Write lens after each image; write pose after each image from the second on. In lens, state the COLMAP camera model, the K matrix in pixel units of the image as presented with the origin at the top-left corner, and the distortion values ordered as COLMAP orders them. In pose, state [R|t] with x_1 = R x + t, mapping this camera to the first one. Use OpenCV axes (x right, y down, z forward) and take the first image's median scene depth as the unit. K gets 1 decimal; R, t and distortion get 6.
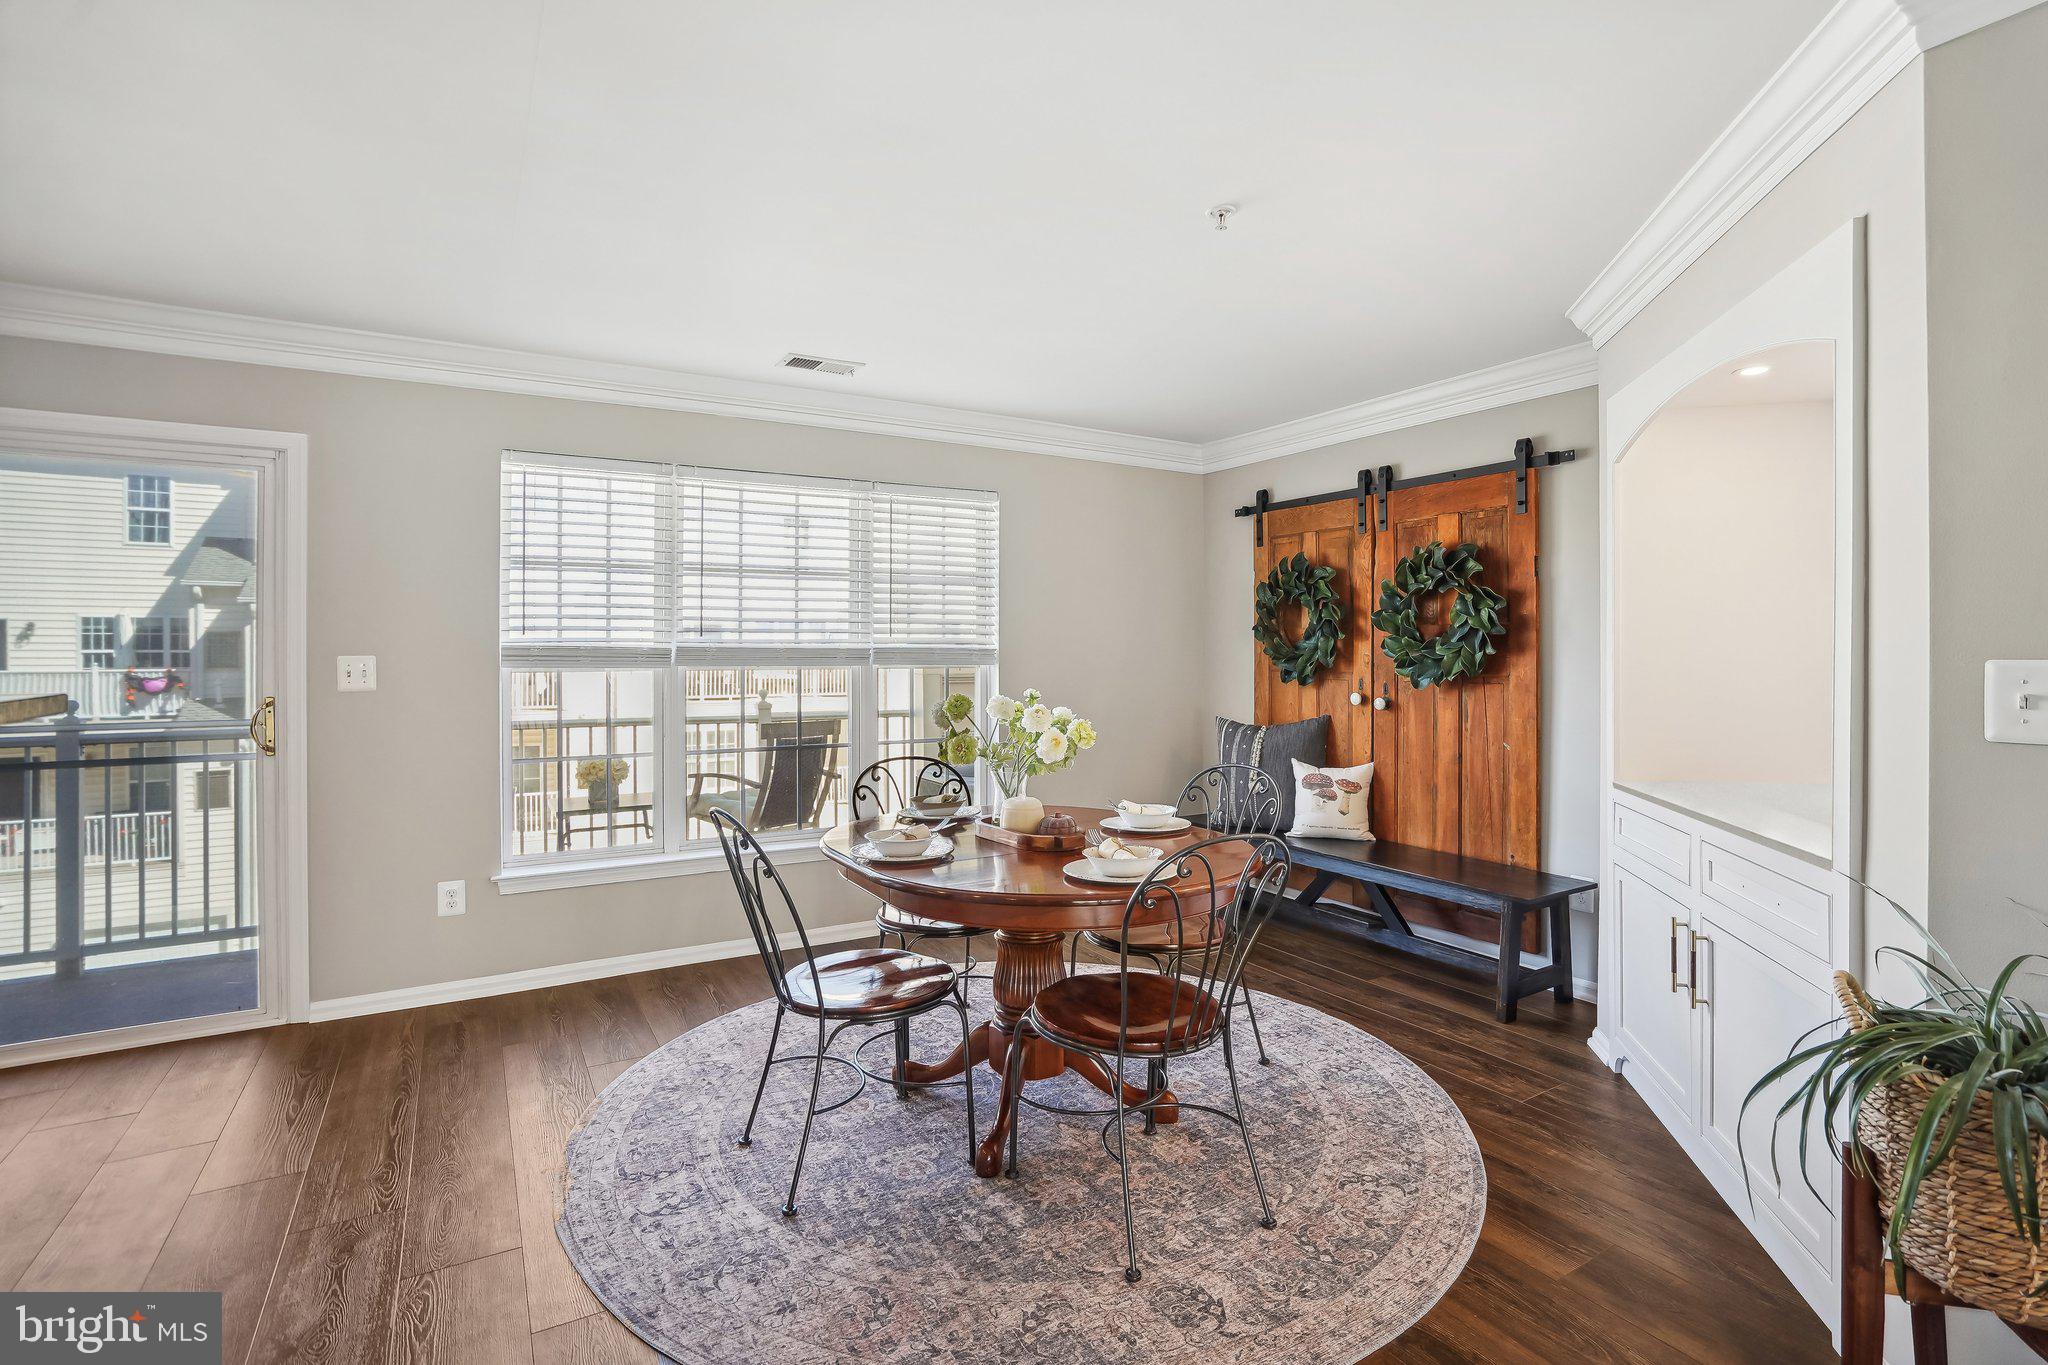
lens RADIAL K [[959.2, 0, 1023.4], [0, 959.2, 651.0], [0, 0, 1]] dist [-0.034604, 0.000124]
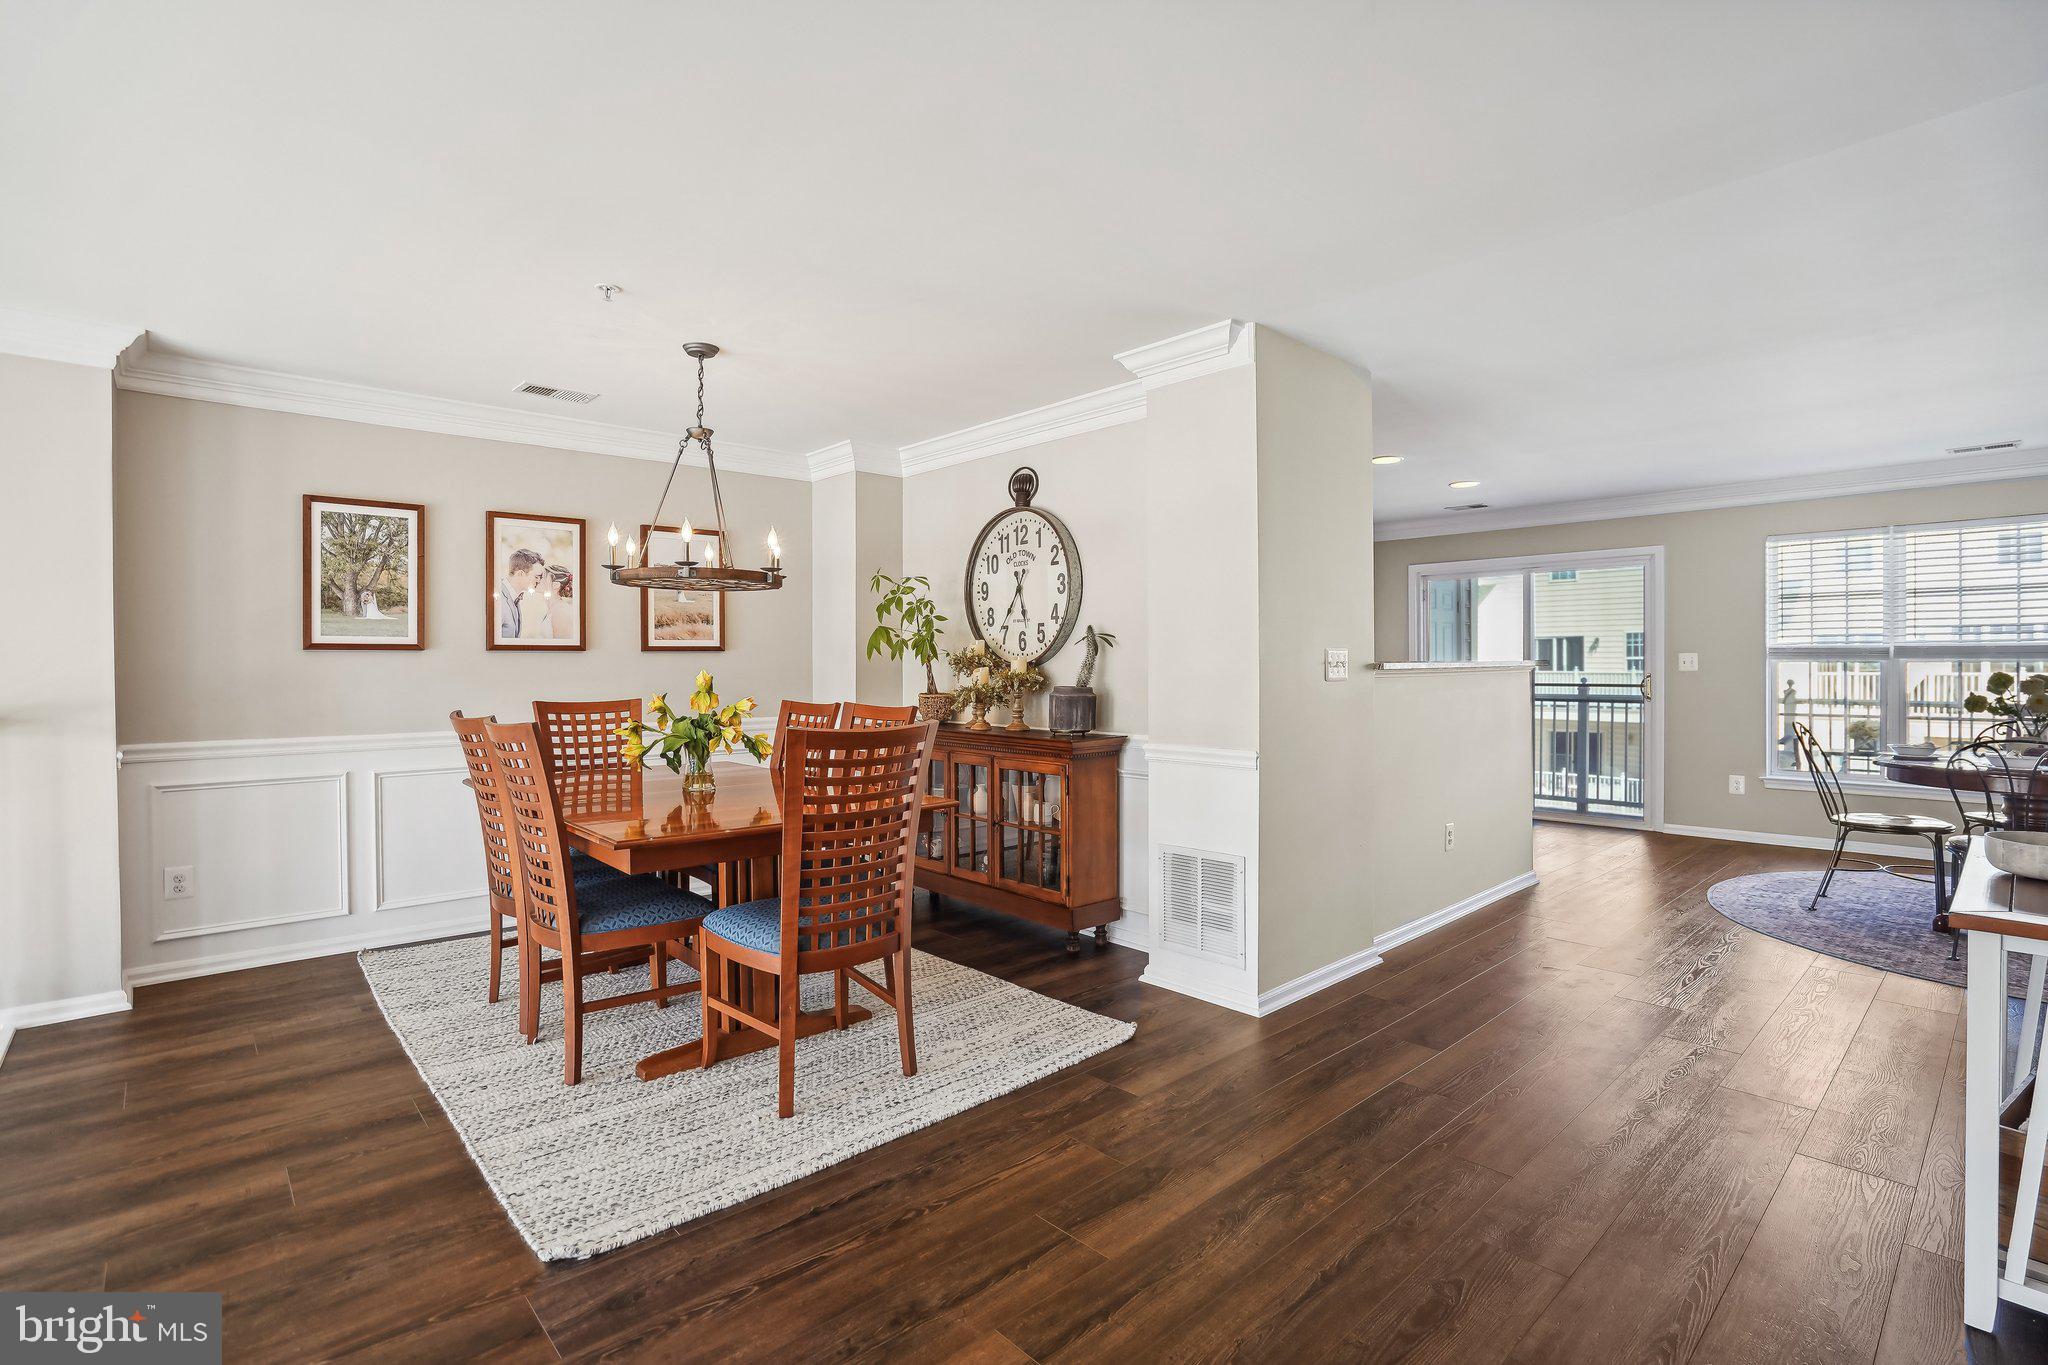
lens RADIAL K [[958.1, 0, 1018.4], [0, 958.1, 677.7], [0, 0, 1]] dist [-0.040792, 0.000119]
pose [[0.187653, 0.013745, -0.982139, 0.793518], [0.005815, 0.999869, 0.015104, 0.015085], [0.982218, -0.008545, 0.187549, -0.619507]]
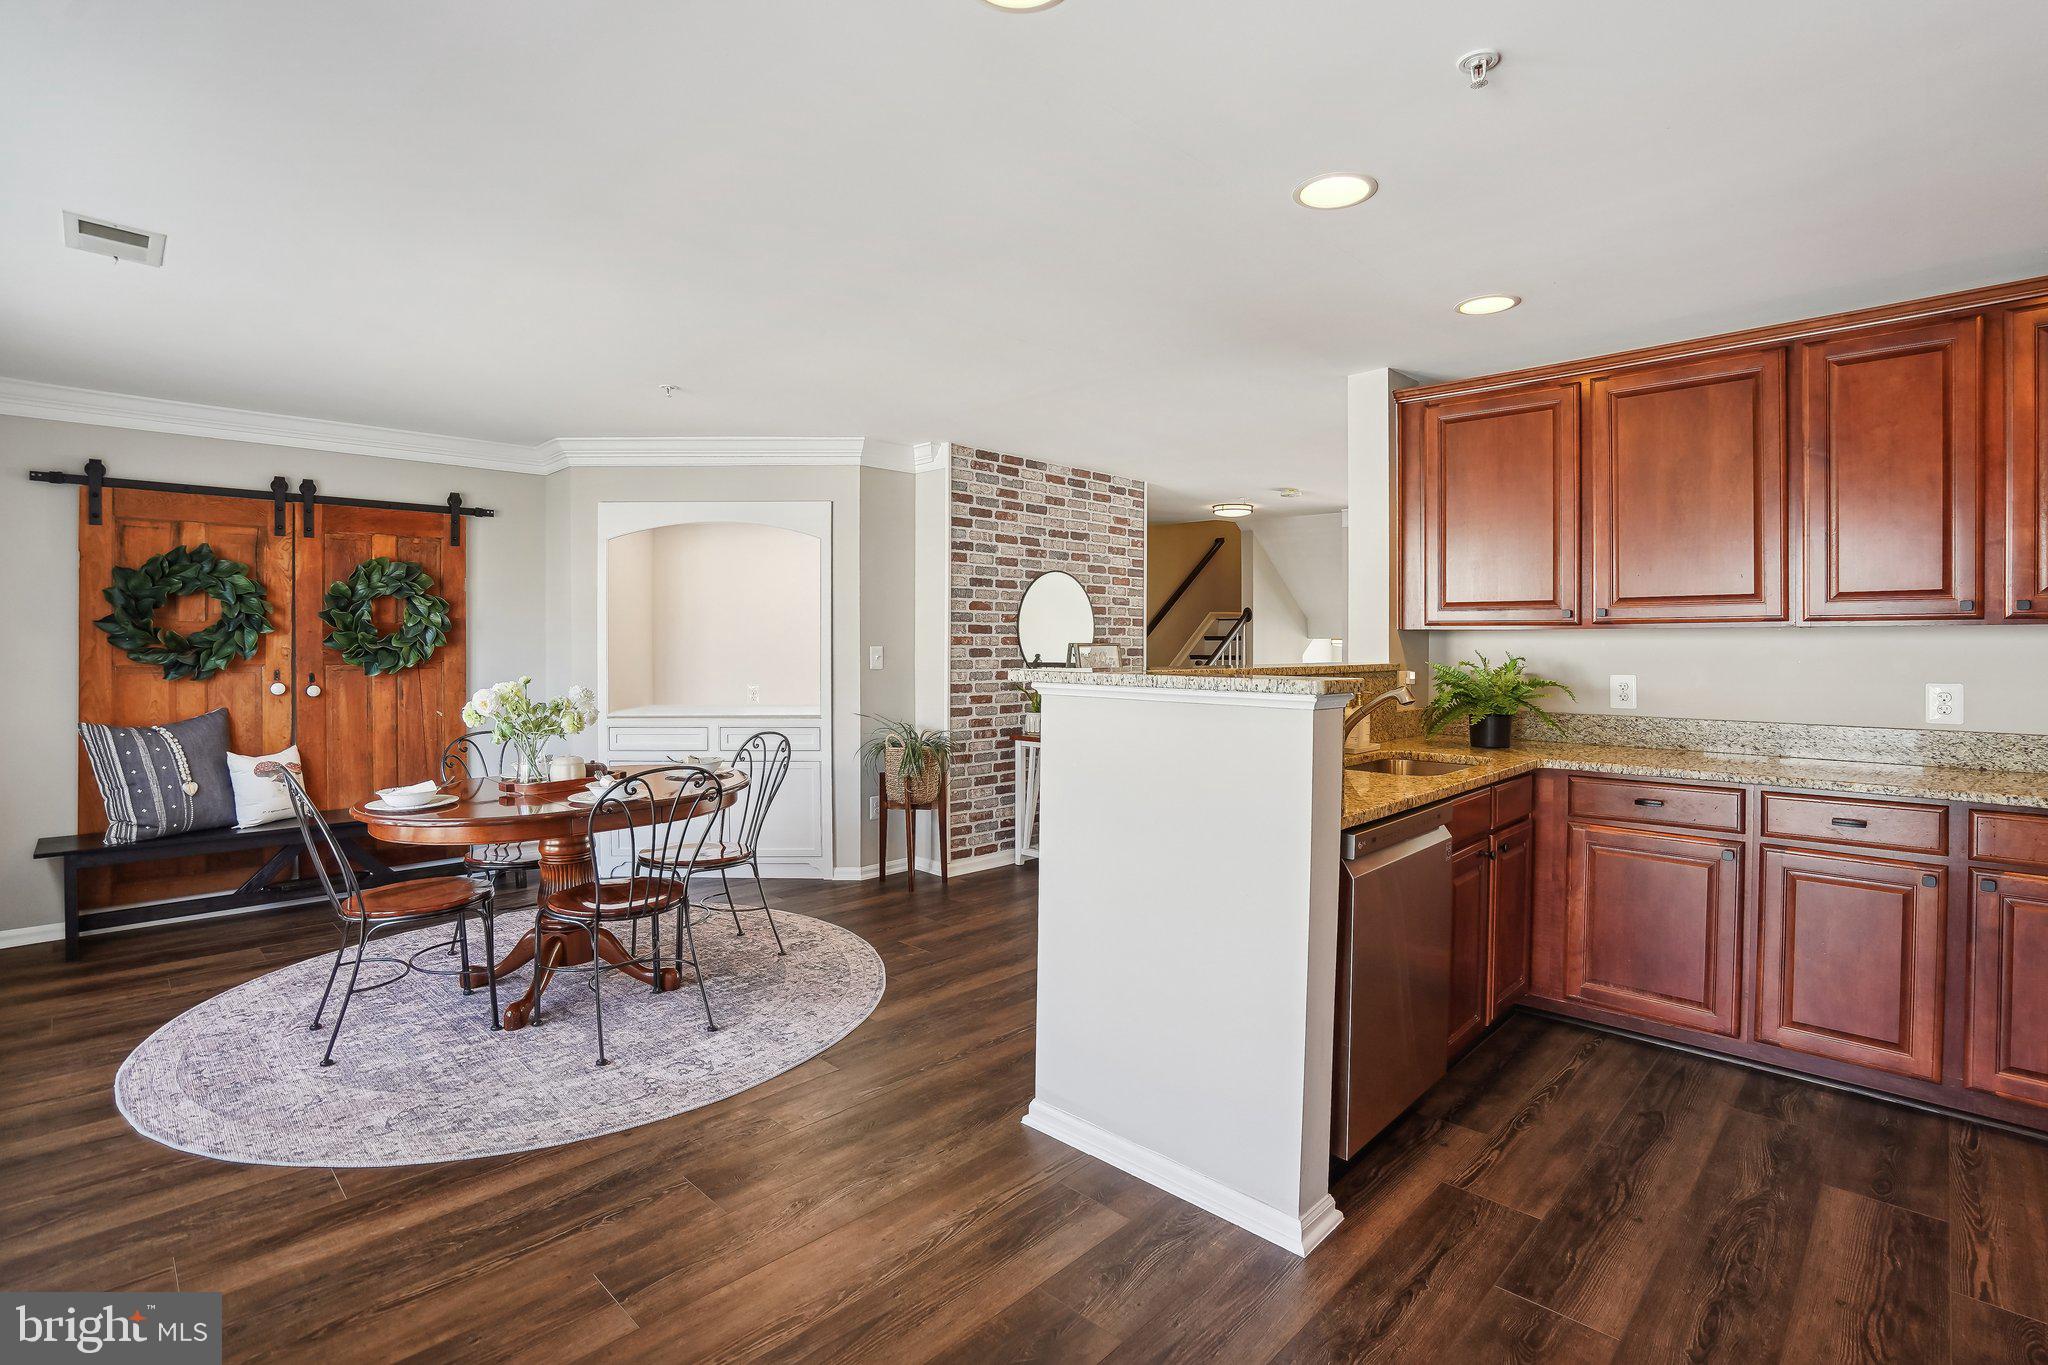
lens RADIAL K [[964.0, 0, 1044.7], [0, 964.0, 647.3], [0, 0, 1]] dist [-0.059094, 0.023327]
pose [[-0.257369, -0.009655, 0.966265, -0.993071], [-0.000628, 0.999952, 0.009824, -0.008765], [-0.966313, 0.001922, -0.257363, 0.485362]]
